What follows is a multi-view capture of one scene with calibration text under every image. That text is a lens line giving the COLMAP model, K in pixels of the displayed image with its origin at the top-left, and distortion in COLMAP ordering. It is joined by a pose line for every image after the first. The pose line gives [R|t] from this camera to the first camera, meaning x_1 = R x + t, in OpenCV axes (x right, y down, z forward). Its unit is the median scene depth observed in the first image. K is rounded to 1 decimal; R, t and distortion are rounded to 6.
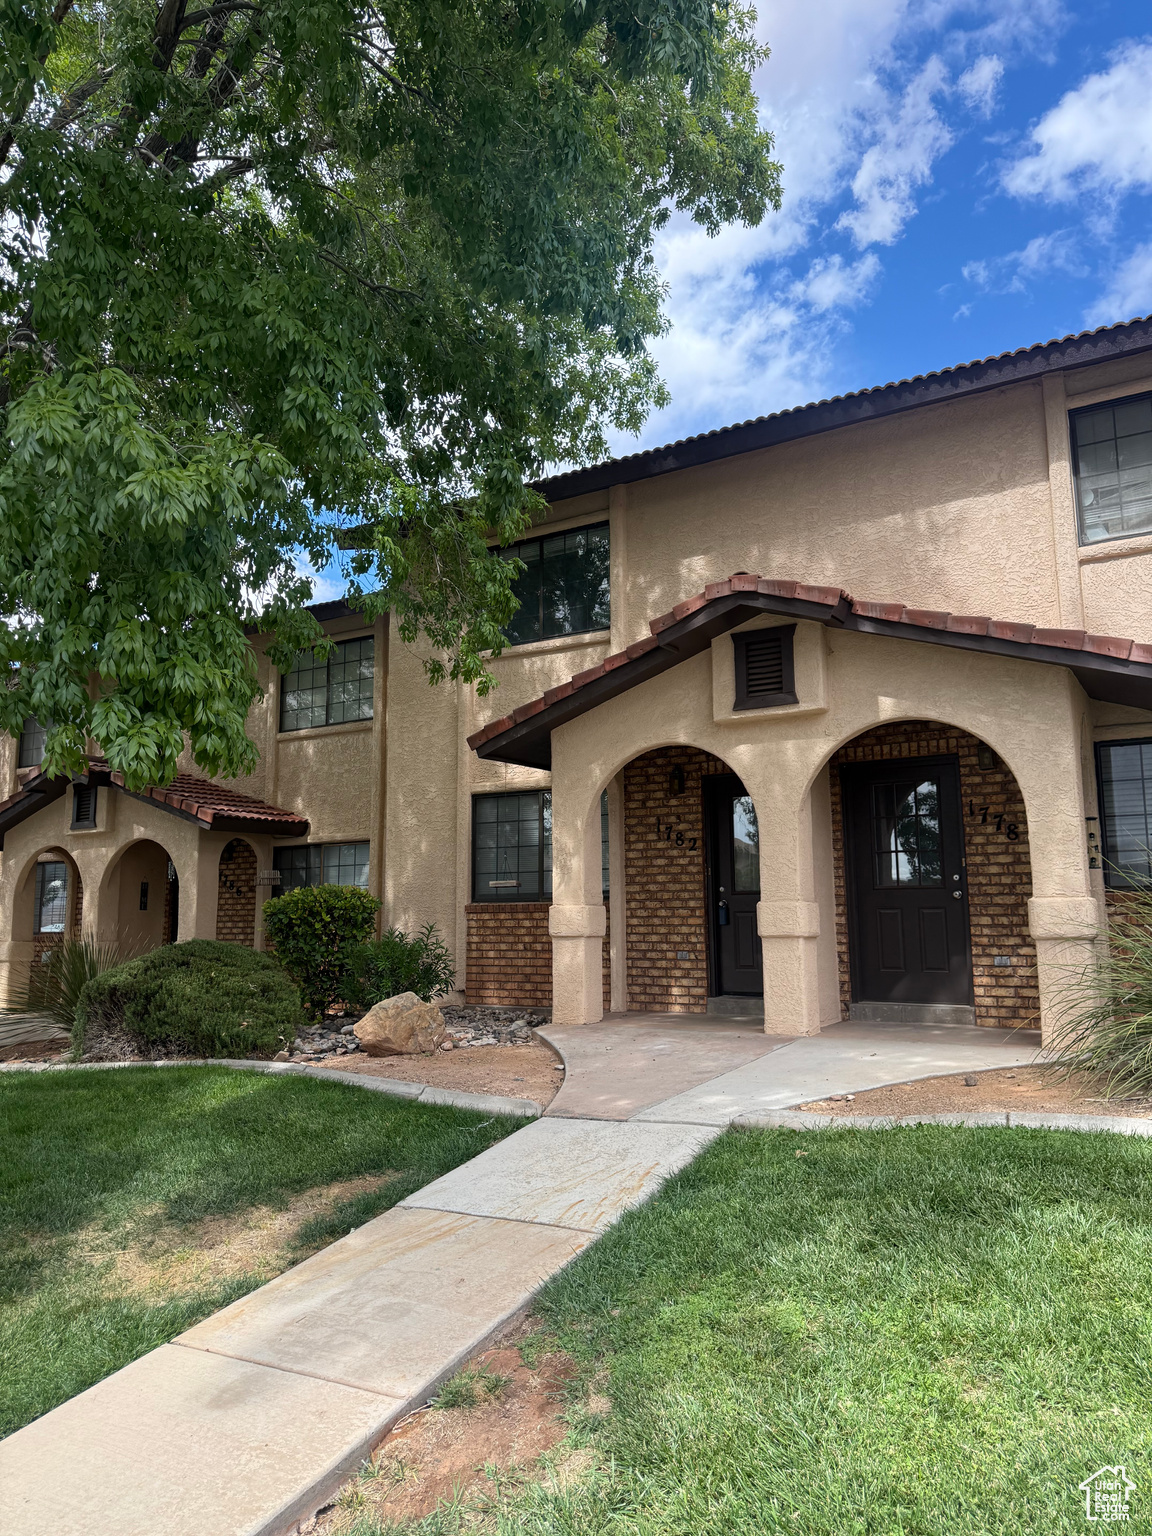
lens RADIAL K [[1080.8, 0, 576.0], [0, 1080.8, 768.0], [0, 0, 1]] dist [0.173983, -0.365051]
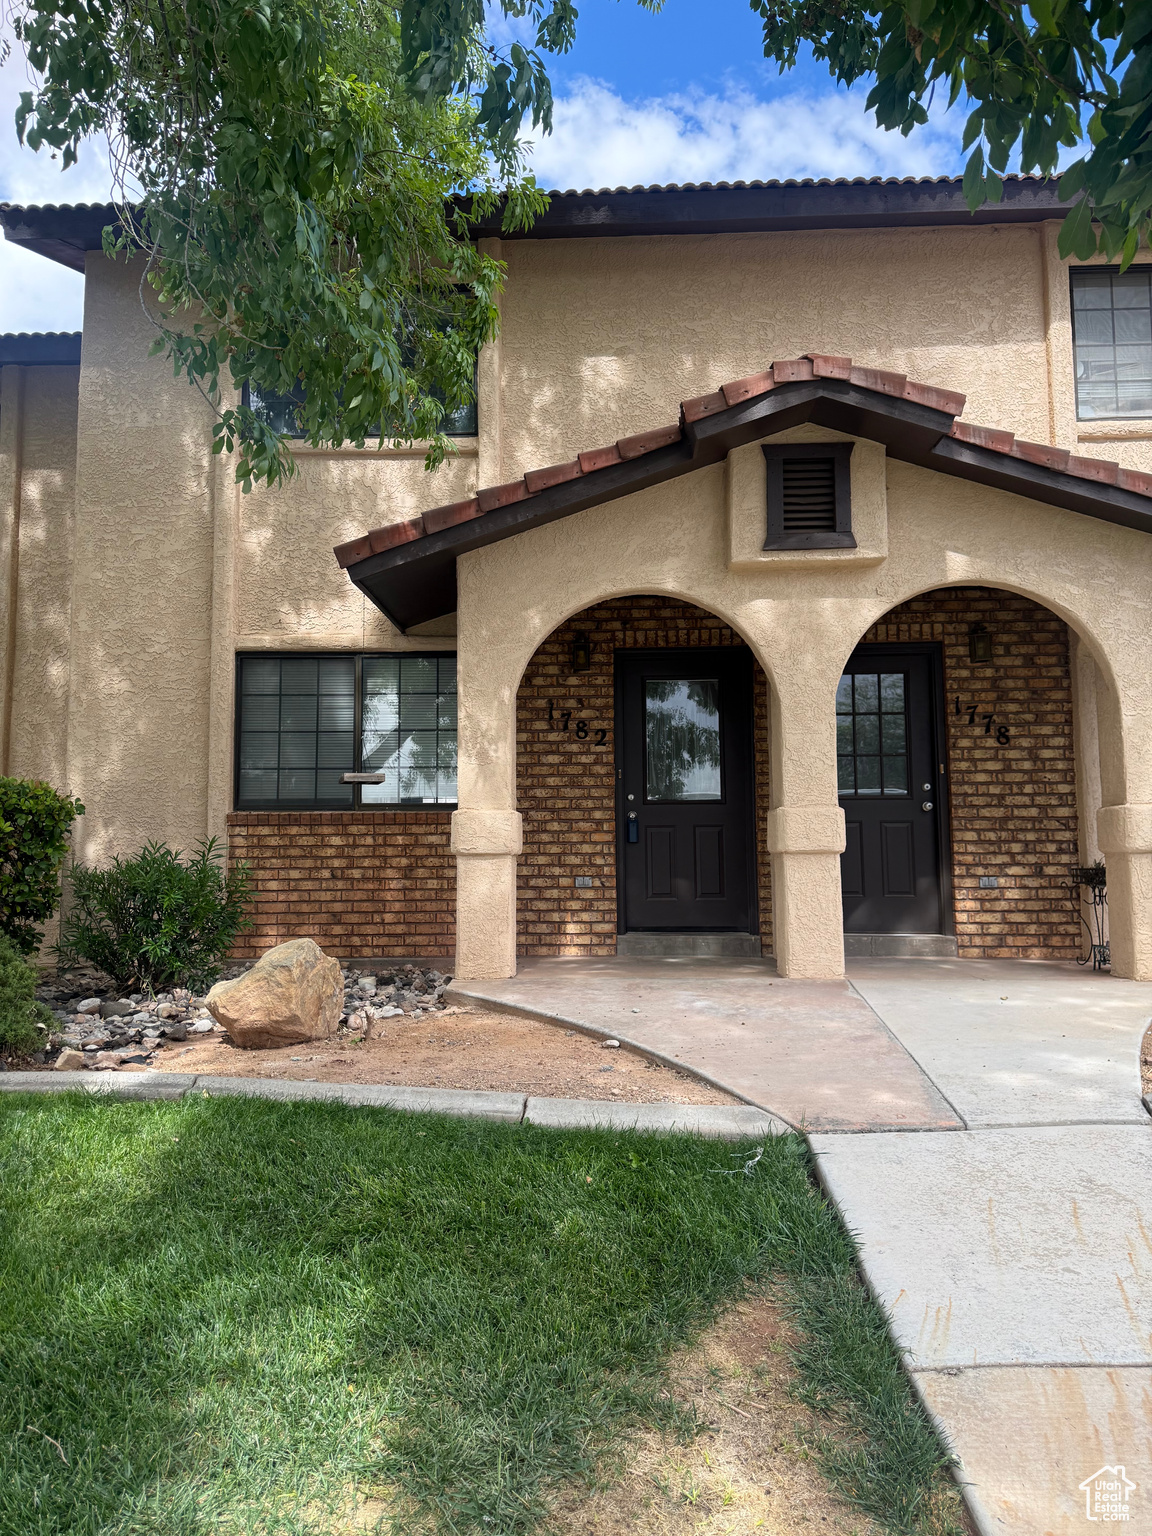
lens RADIAL K [[1080.8, 0, 576.0], [0, 1080.8, 768.0], [0, 0, 1]] dist [0.173983, -0.365051]
pose [[0.873311, 0.047028, 0.484888, -0.302759], [-0.070870, 0.997005, 0.030944, 0.076857], [-0.481980, -0.061388, 0.874029, 0.380743]]
